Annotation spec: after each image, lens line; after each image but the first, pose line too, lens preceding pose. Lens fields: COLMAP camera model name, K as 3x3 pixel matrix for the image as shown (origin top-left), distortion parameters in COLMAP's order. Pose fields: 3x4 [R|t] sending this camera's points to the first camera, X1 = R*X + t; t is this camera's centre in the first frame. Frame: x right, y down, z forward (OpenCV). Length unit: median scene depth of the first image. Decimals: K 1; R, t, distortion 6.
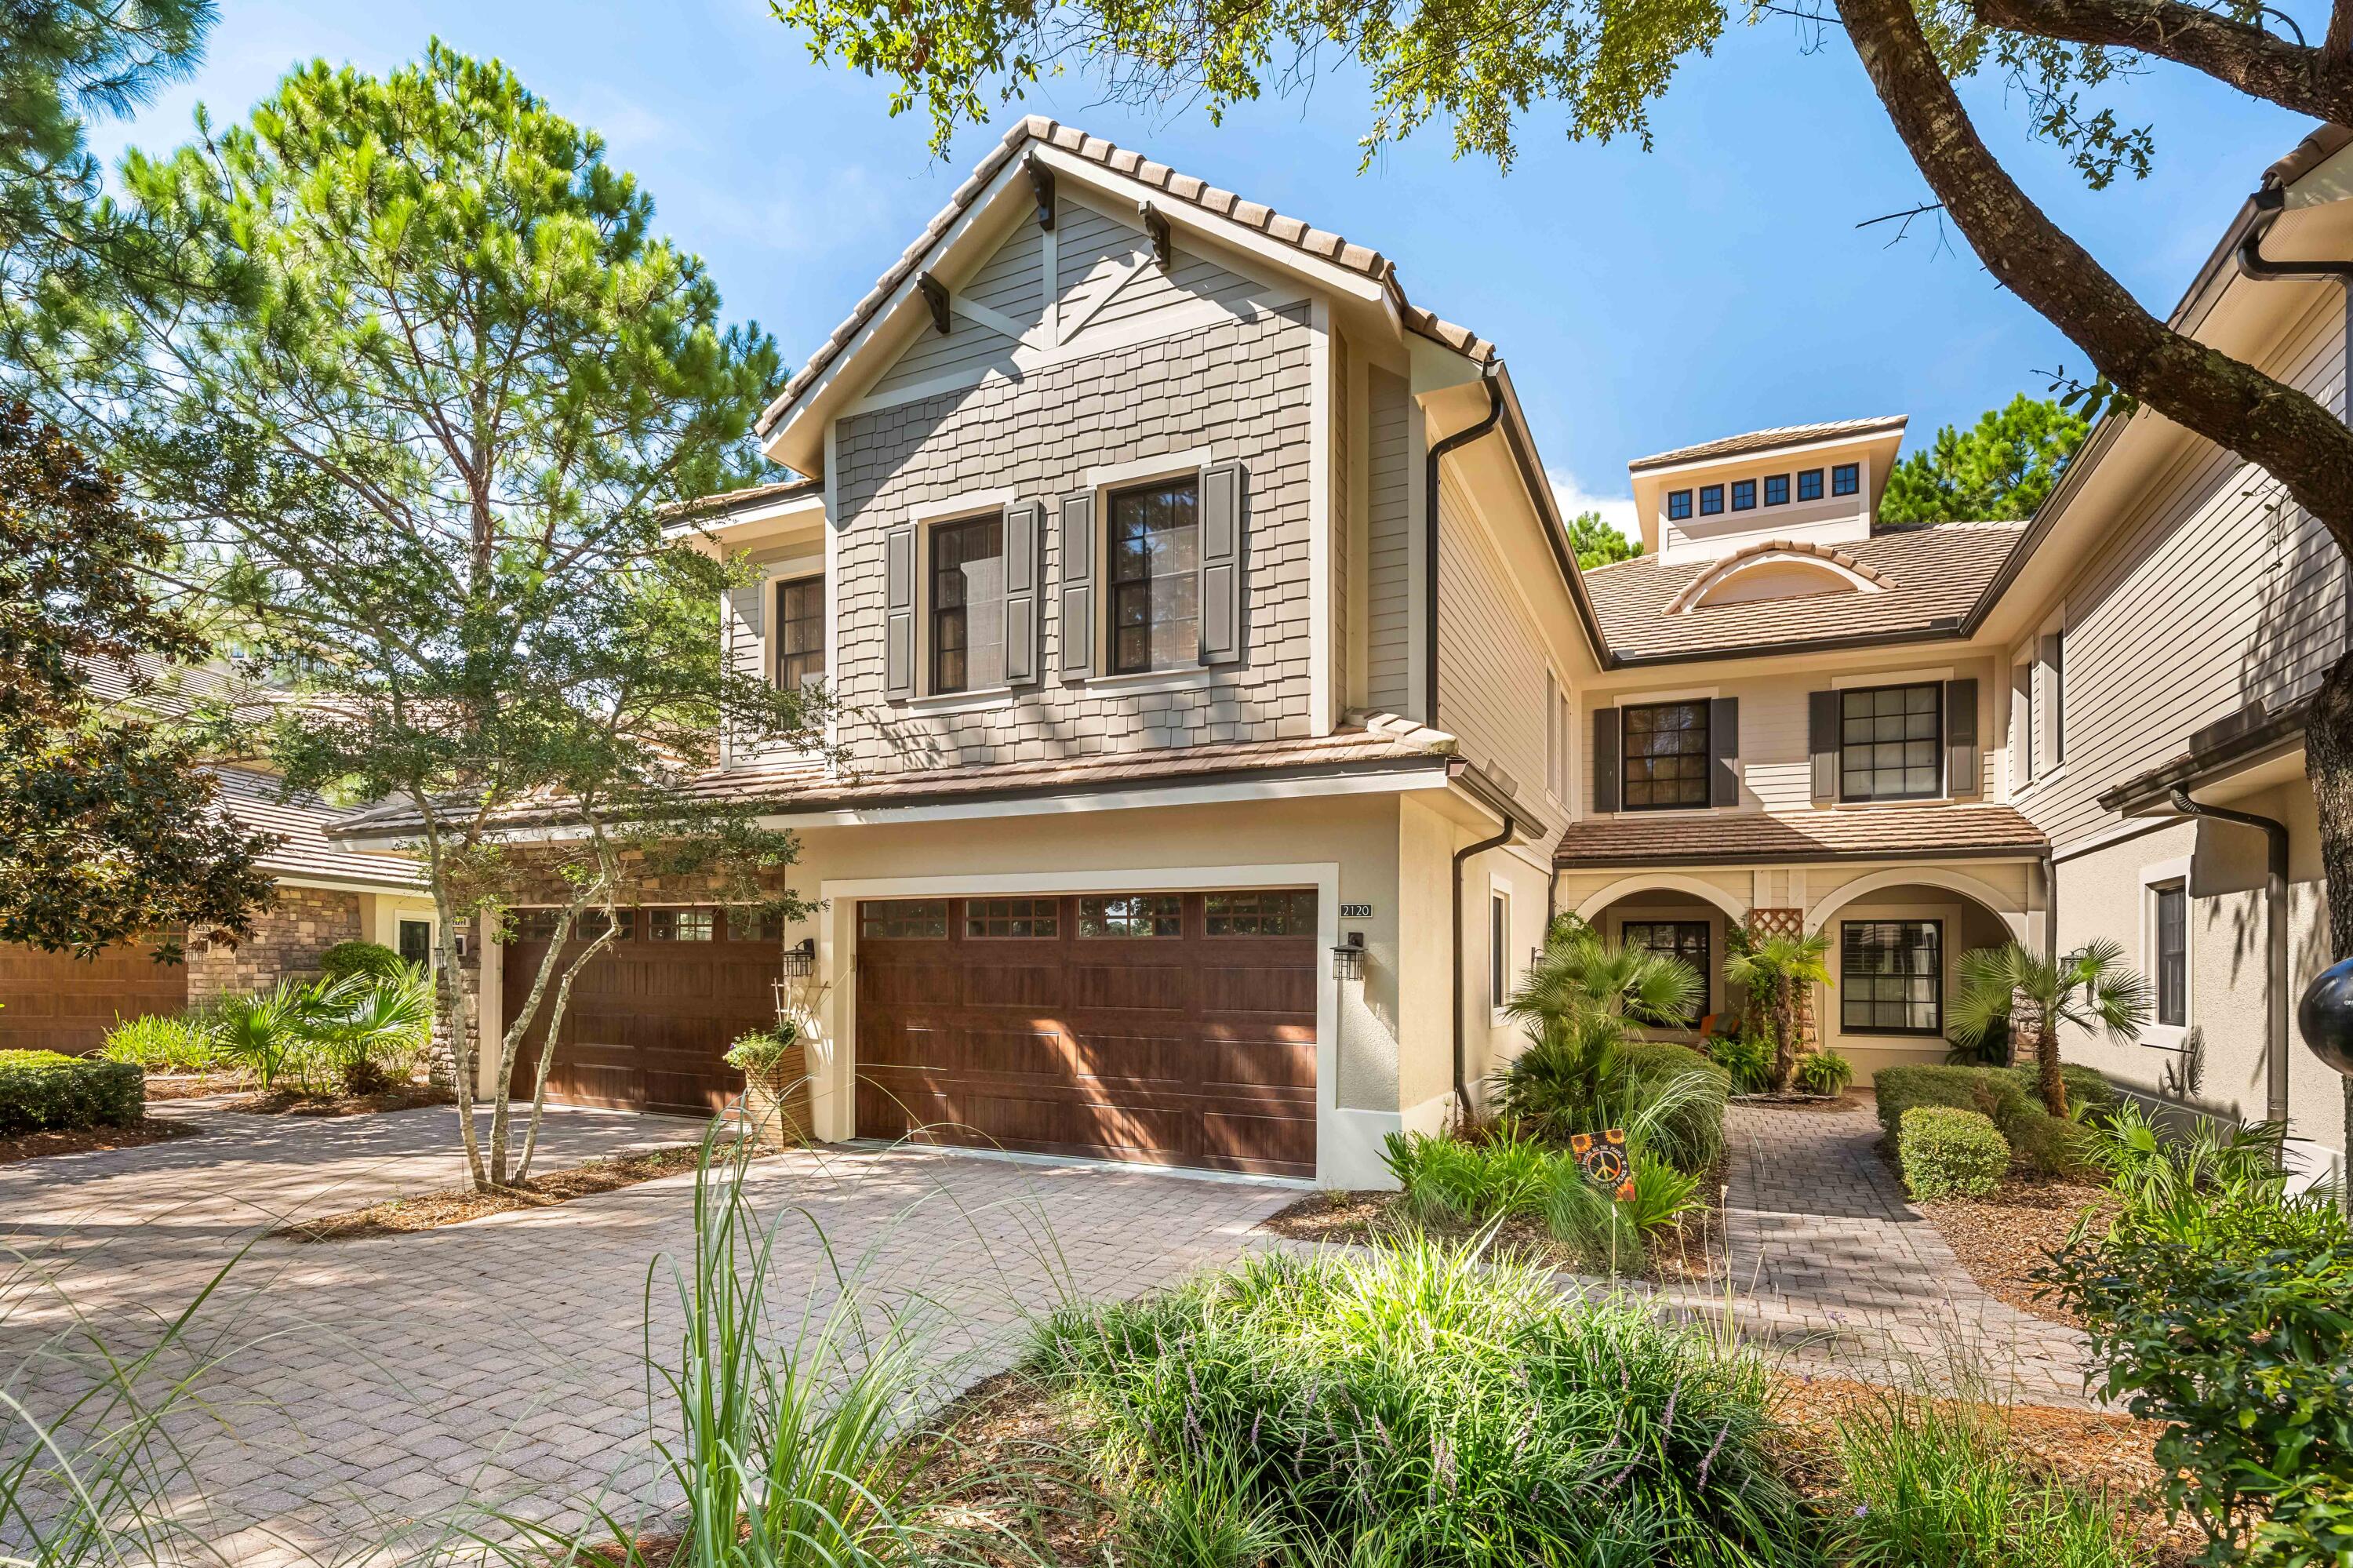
lens RADIAL K [[1124.7, 0, 1177.8], [0, 1124.7, 848.7], [0, 0, 1]] dist [0.021343, -0.010652]
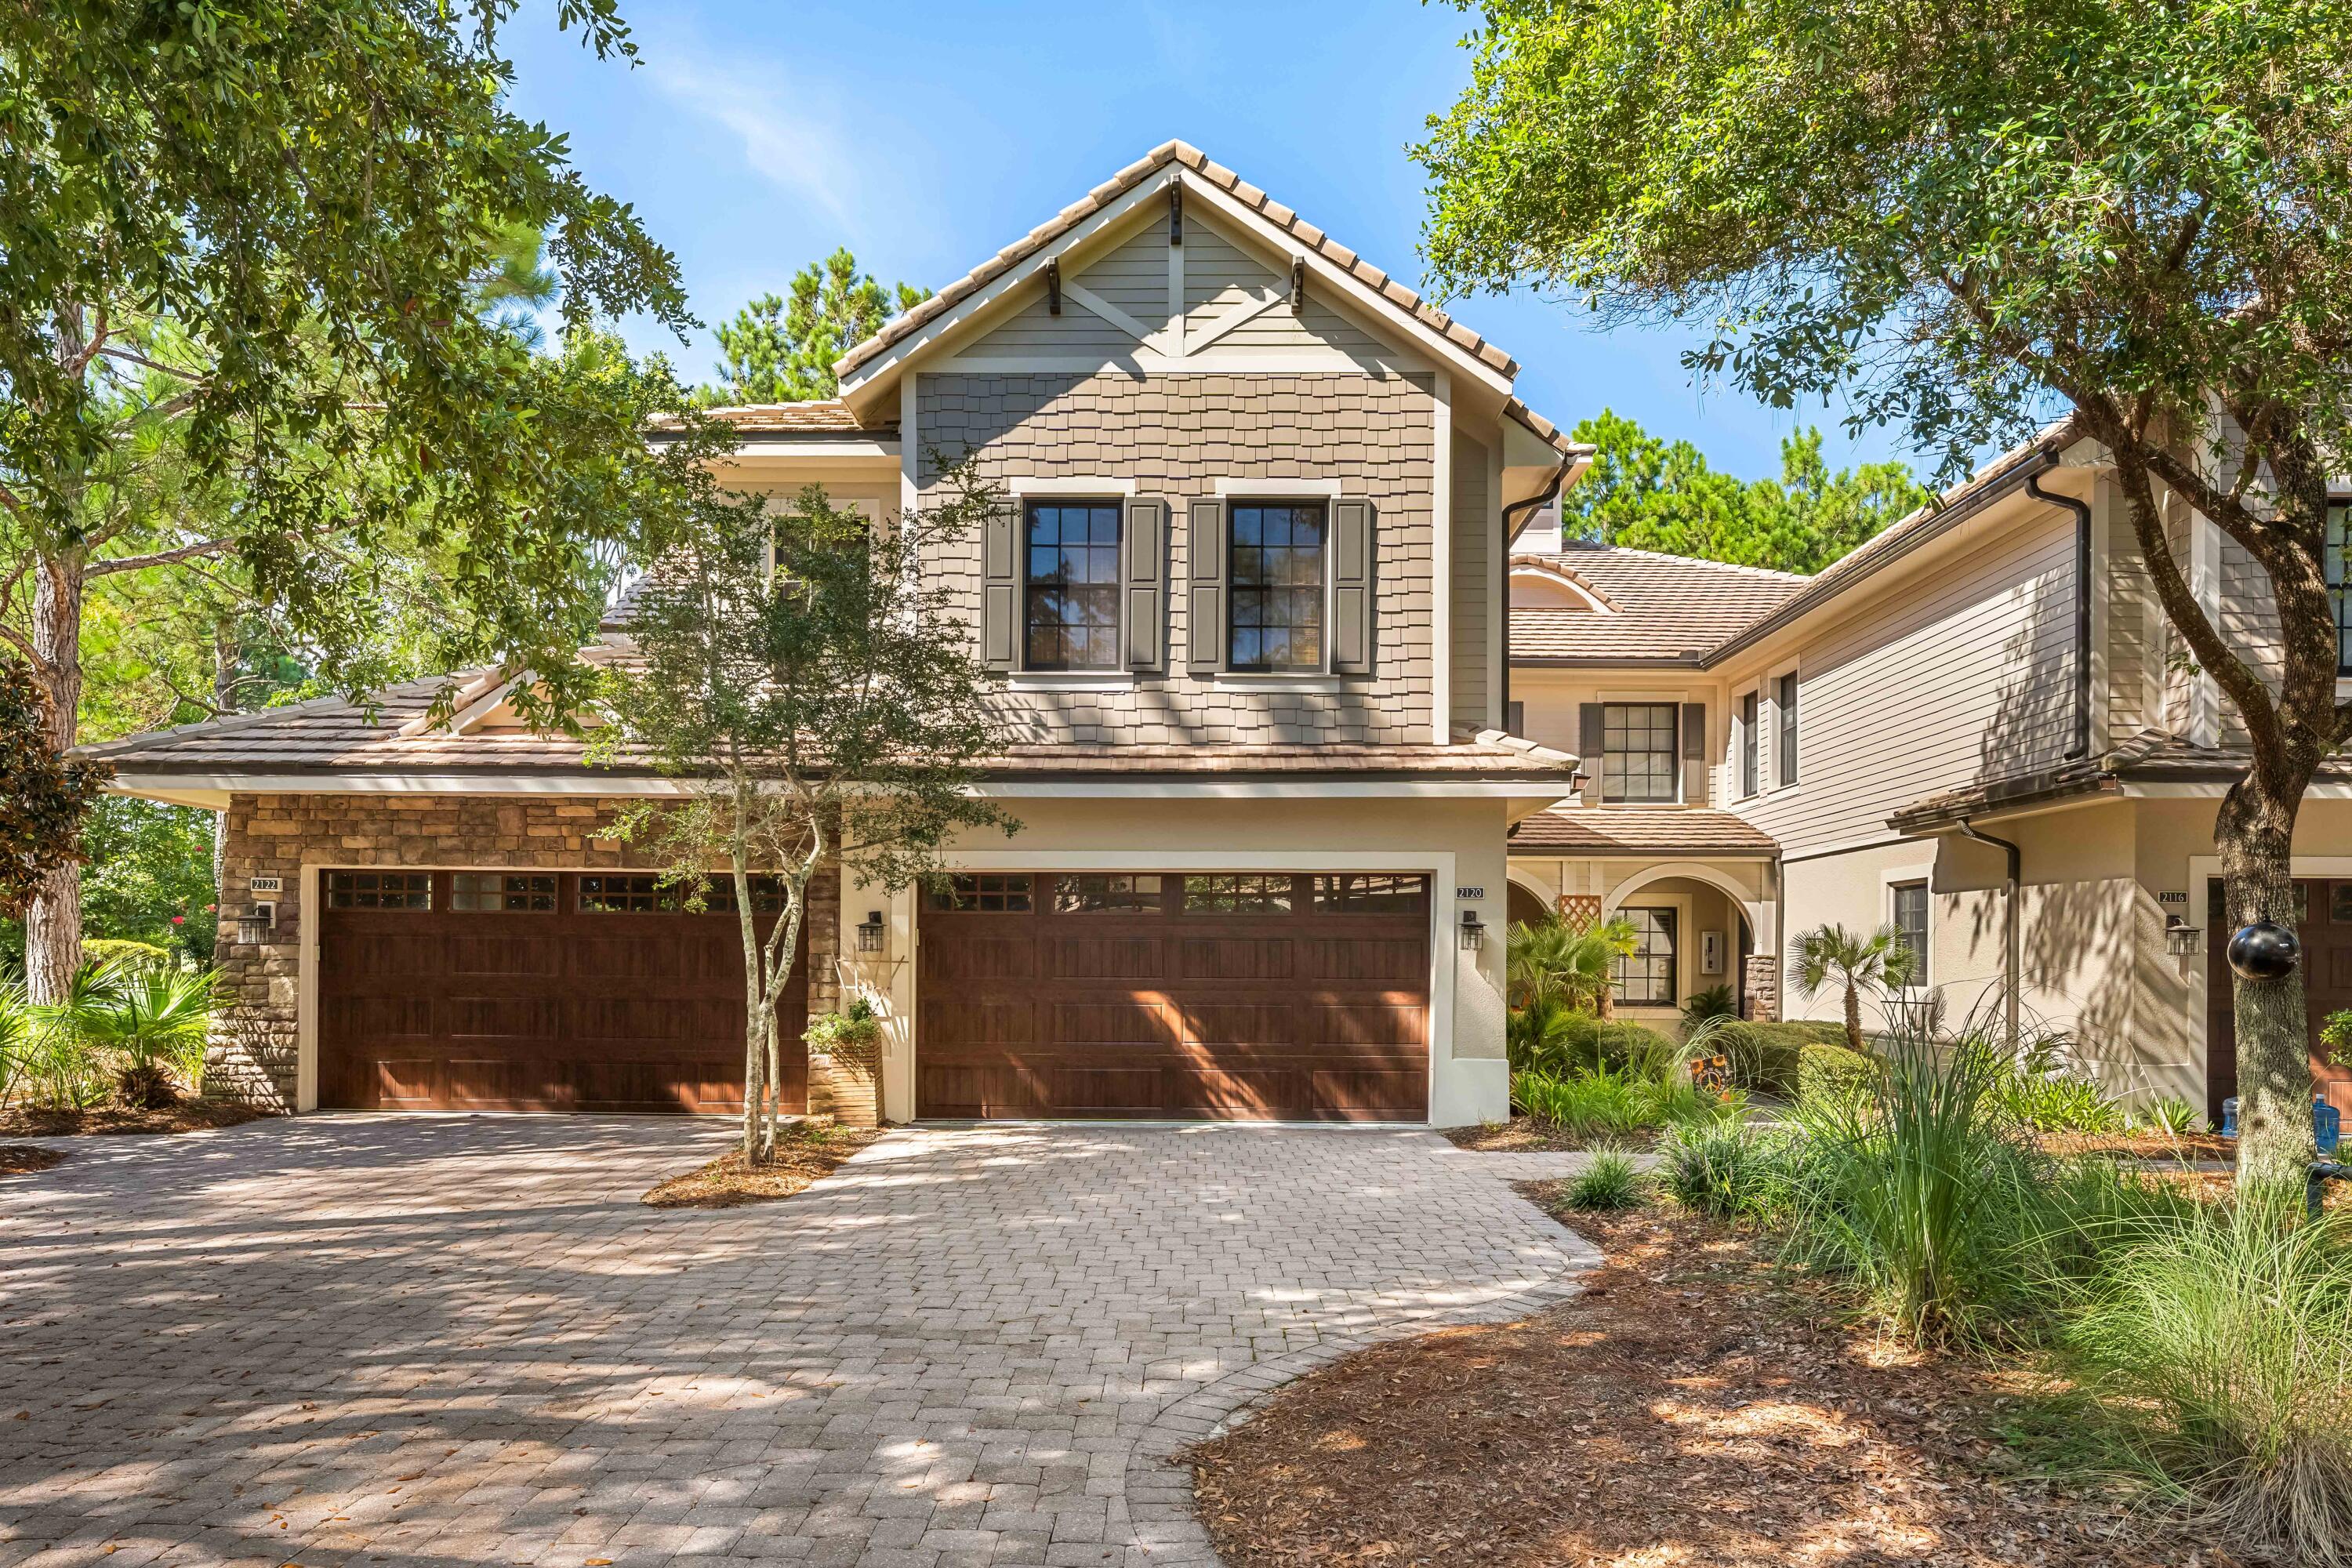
lens RADIAL K [[1417.2, 0, 1176.0], [0, 1417.2, 784.0], [0, 0, 1]] dist [0.018907, 0.000348]
pose [[0.910944, 0.049723, 0.409523, -0.656878], [-0.041964, 0.998729, -0.027918, -0.005017], [-0.410391, 0.008246, 0.911873, -0.217786]]
